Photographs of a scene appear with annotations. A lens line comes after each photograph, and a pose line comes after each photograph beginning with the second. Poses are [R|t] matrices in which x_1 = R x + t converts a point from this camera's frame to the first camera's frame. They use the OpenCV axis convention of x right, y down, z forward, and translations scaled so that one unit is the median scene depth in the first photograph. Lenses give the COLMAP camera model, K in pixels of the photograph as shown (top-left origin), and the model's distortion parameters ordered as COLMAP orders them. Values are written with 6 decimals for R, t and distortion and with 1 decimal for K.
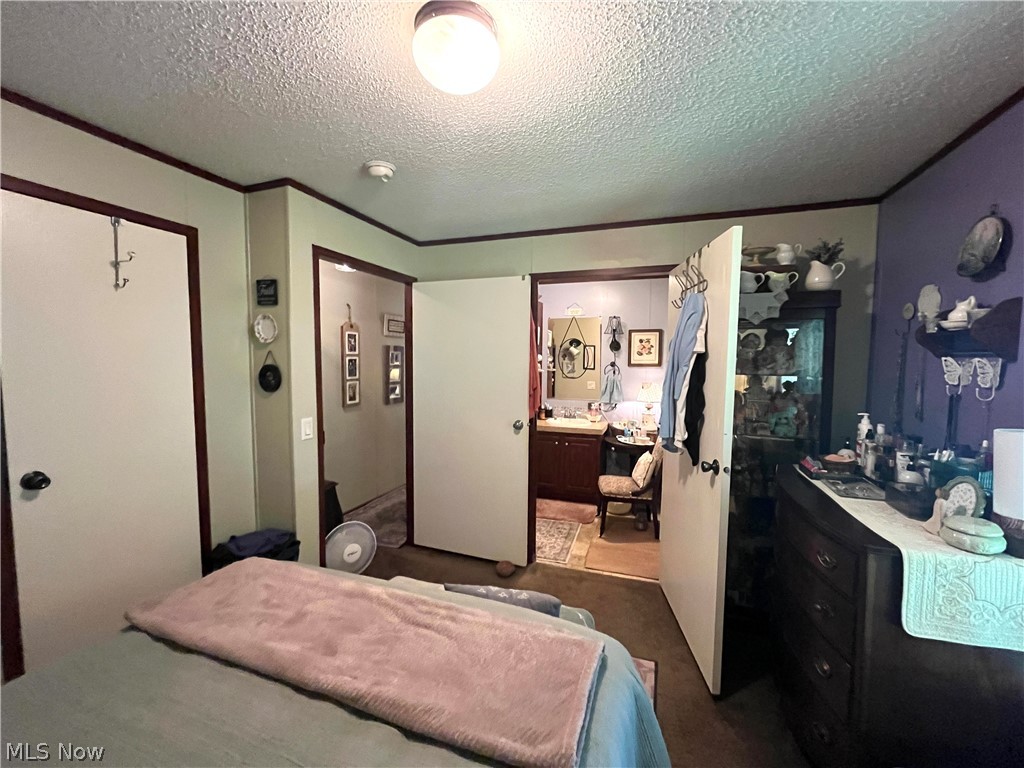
lens RADIAL K [[416.2, 0, 514.2], [0, 416.2, 381.1], [0, 0, 1]] dist [0.001473, -0.000429]
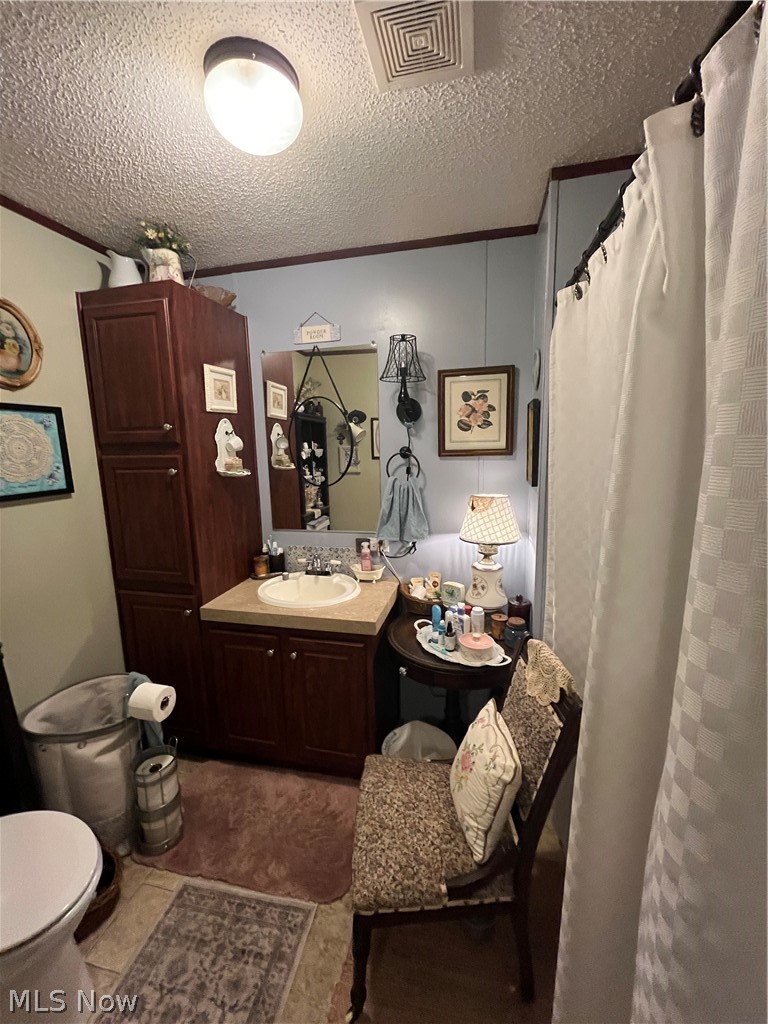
lens RADIAL K [[416.2, 0, 383.8], [0, 416.2, 511.7], [0, 0, 1]] dist [0.001473, -0.000429]
pose [[0.993247, -0.050017, 0.104686, 0.166724], [0.038458, 0.993225, 0.109662, -0.027988], [-0.109462, -0.104896, 0.988441, 0.564255]]
